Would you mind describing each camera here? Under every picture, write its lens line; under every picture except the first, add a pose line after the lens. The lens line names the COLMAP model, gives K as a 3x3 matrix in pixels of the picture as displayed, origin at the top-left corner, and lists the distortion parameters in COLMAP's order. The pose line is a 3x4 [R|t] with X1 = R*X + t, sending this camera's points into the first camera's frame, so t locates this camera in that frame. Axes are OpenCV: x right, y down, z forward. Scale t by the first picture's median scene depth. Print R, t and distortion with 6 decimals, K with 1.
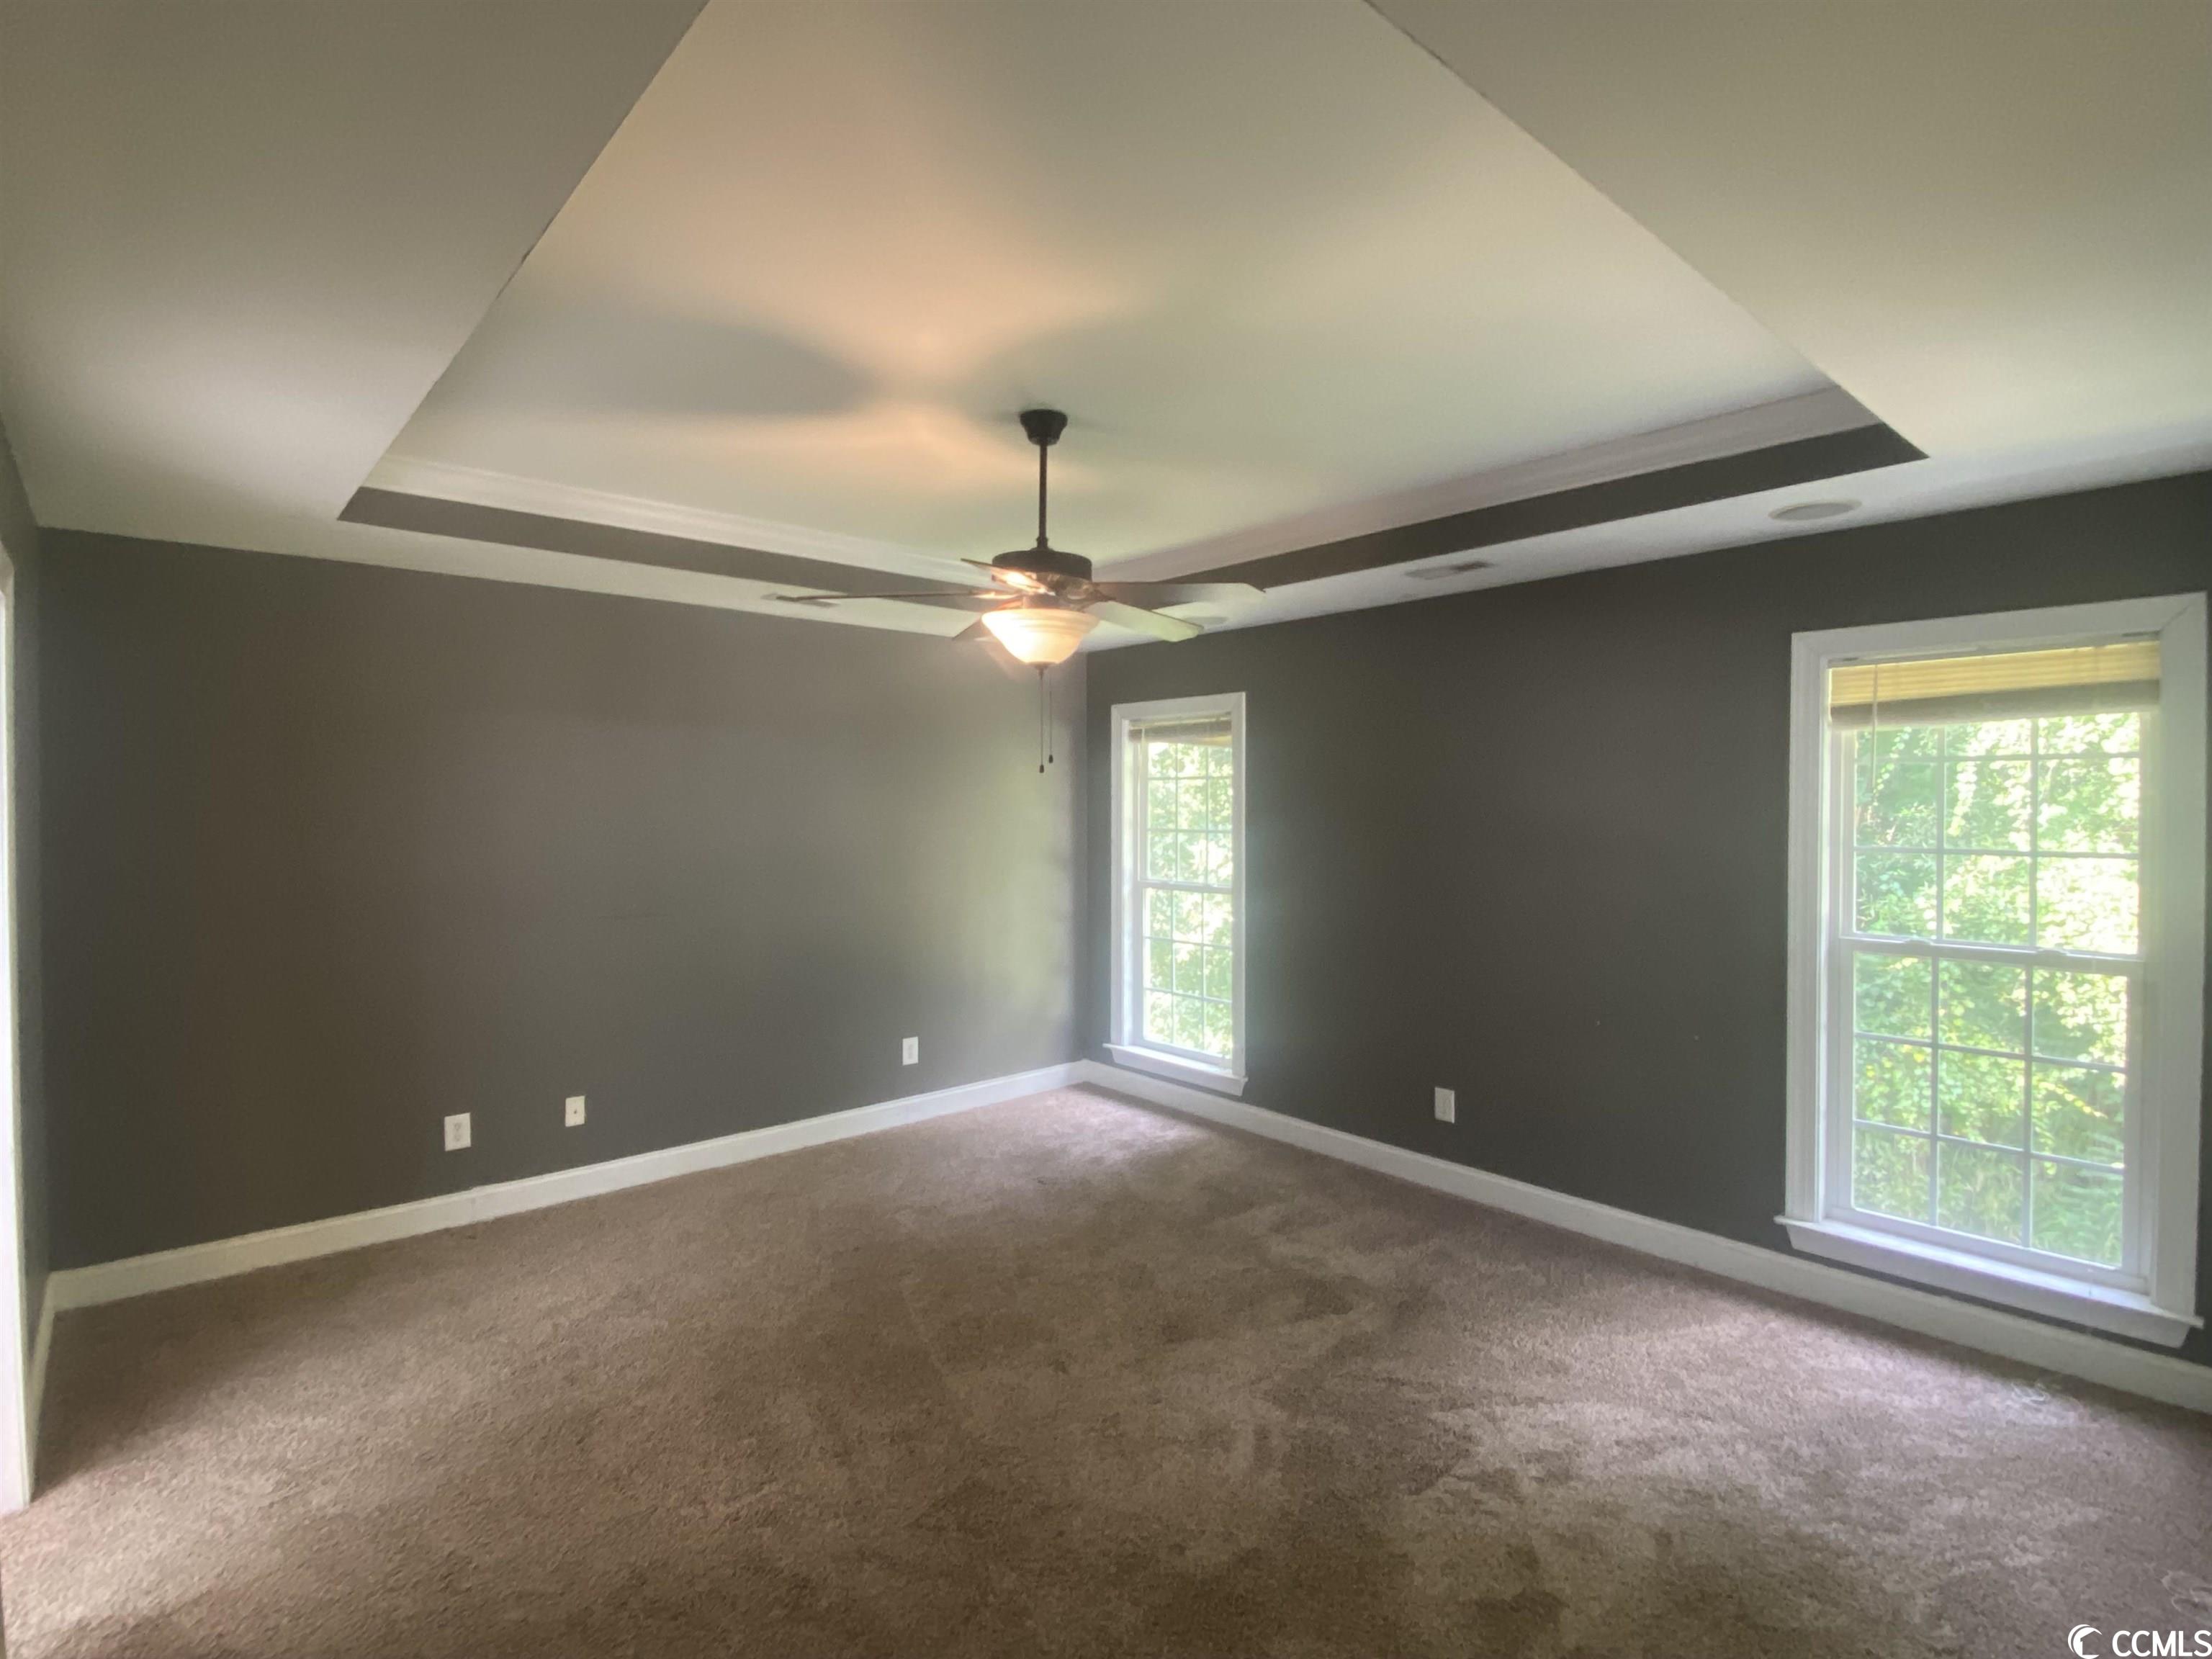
lens RADIAL K [[1108.0, 0, 1096.7], [0, 1108.0, 831.1], [0, 0, 1]] dist [-0.002242, -0.001706]
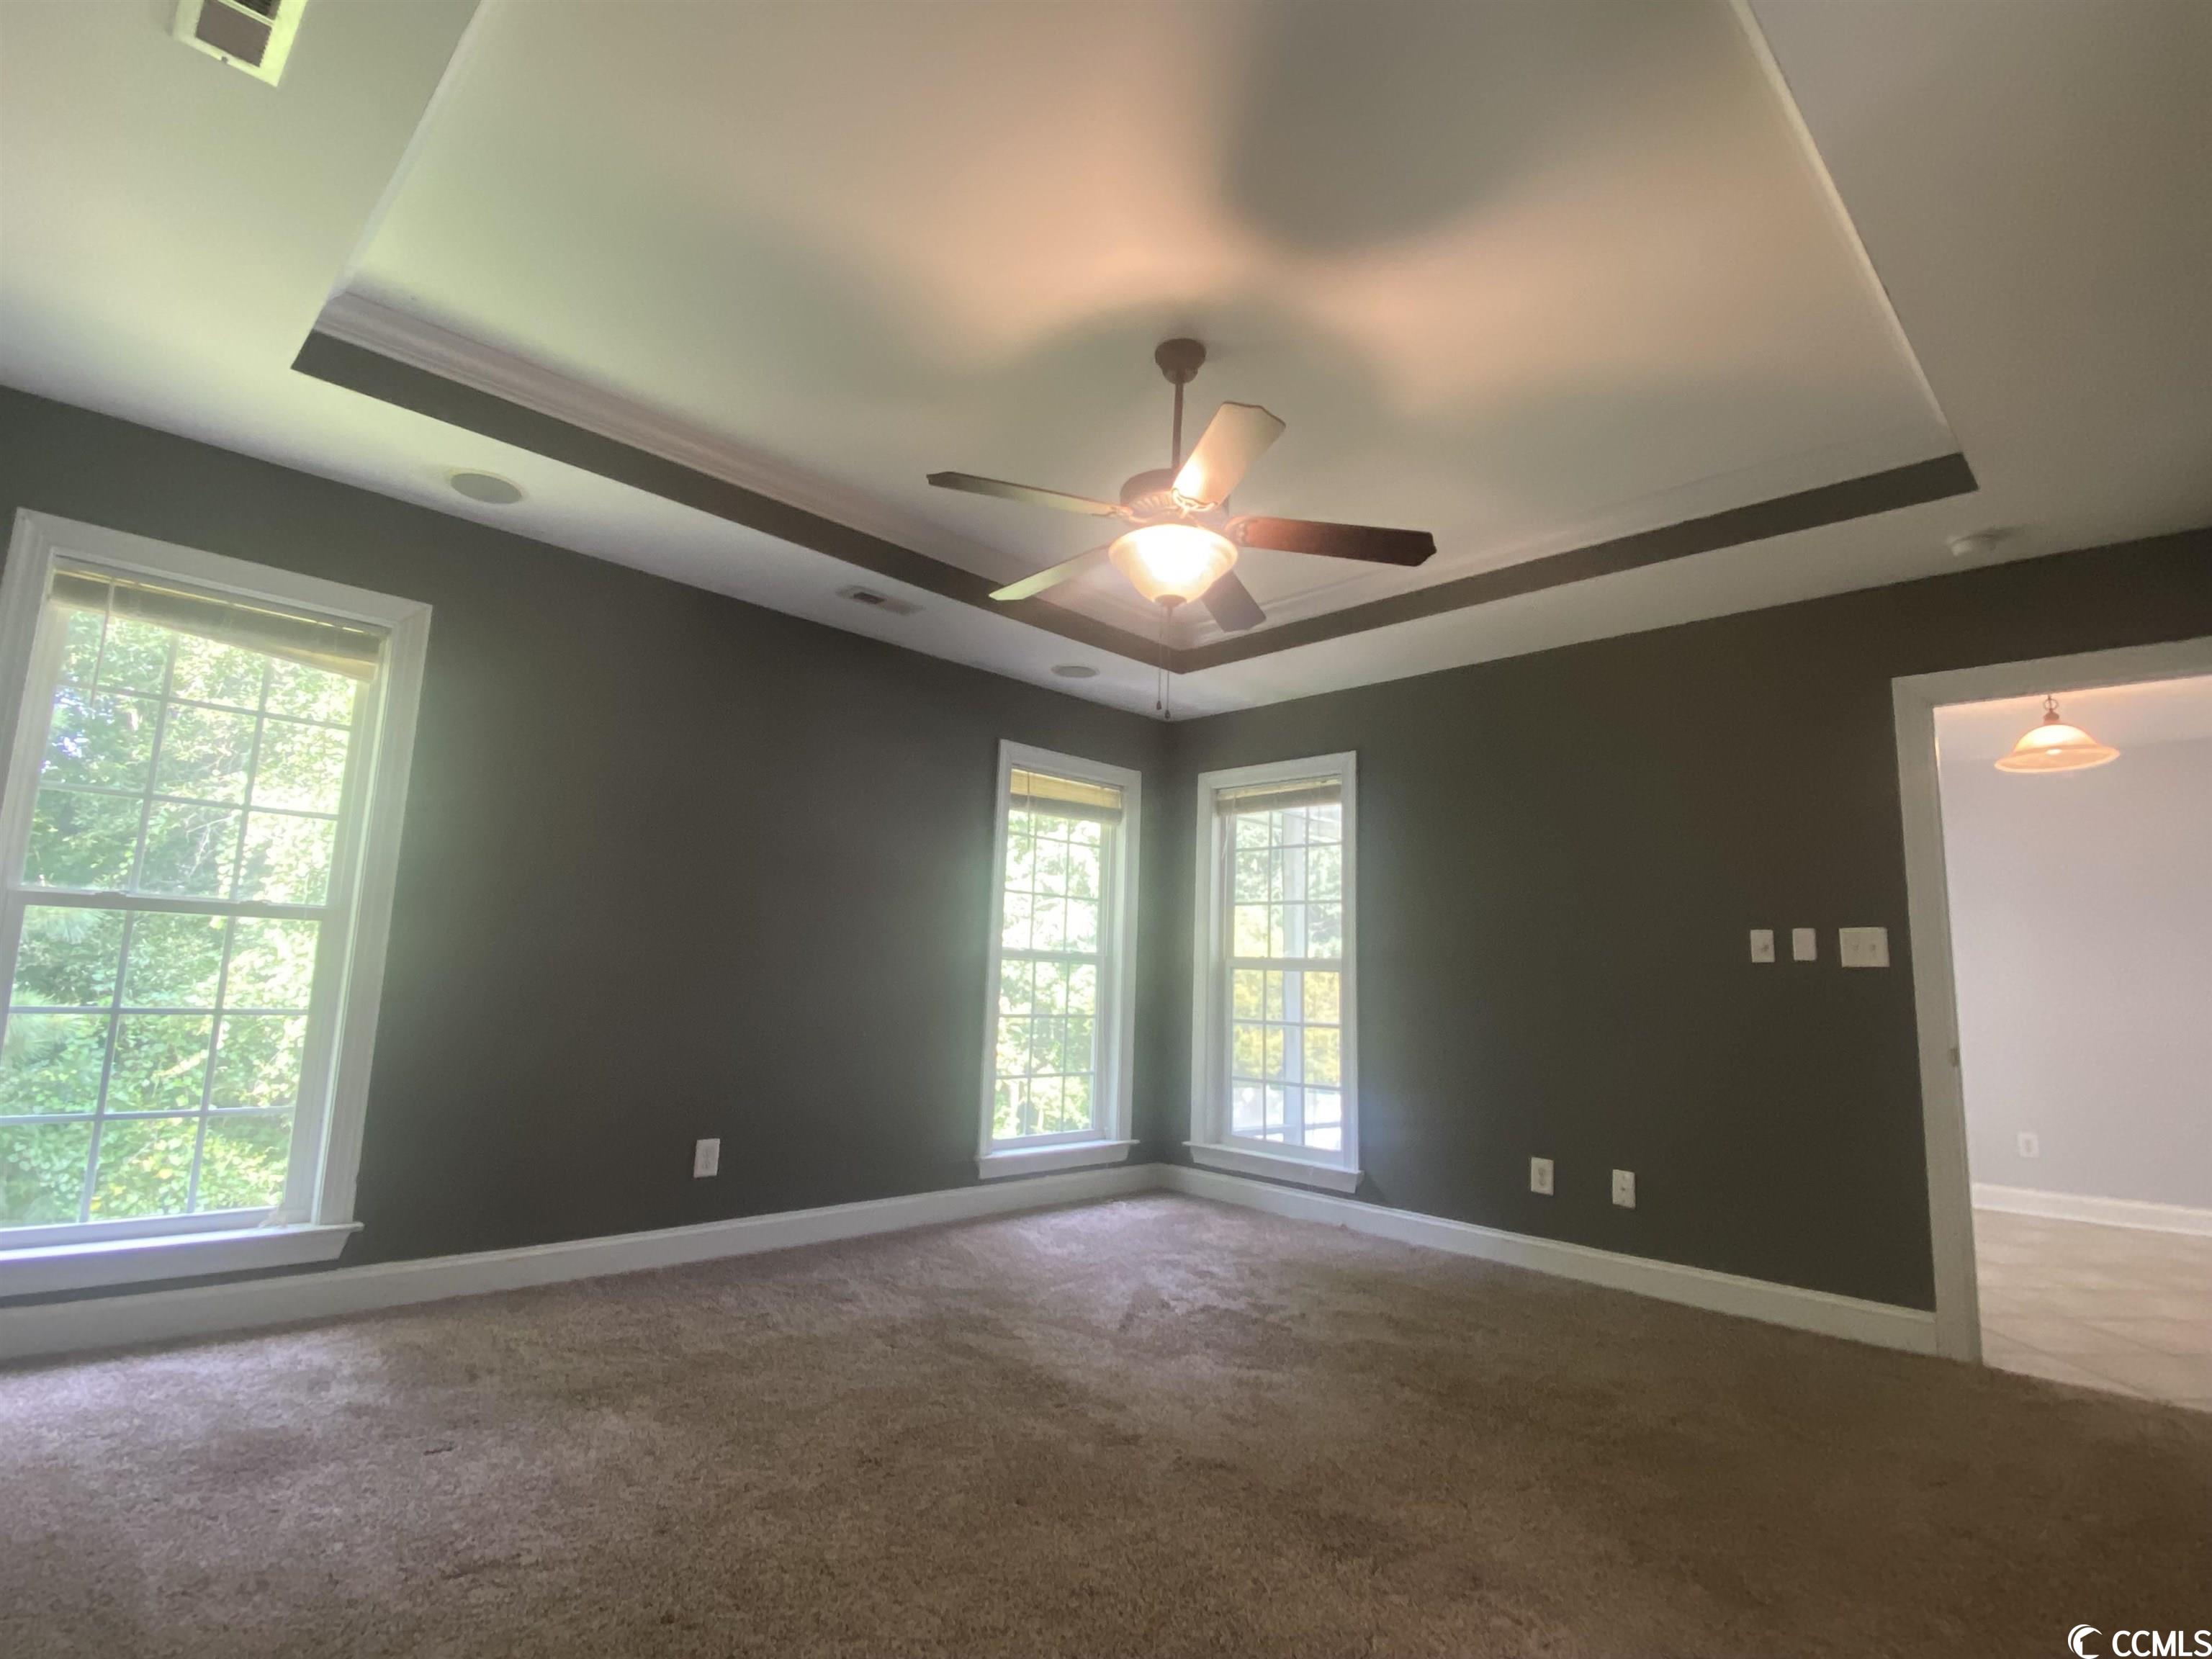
lens RADIAL K [[1108.0, 0, 1094.3], [0, 1108.0, 816.7], [0, 0, 1]] dist [-0.002242, -0.001706]
pose [[-0.065807, 0.144650, 0.987292, -0.716055], [-0.007052, 0.989345, -0.145421, 0.117909], [-0.997807, -0.016532, -0.064086, 0.861770]]
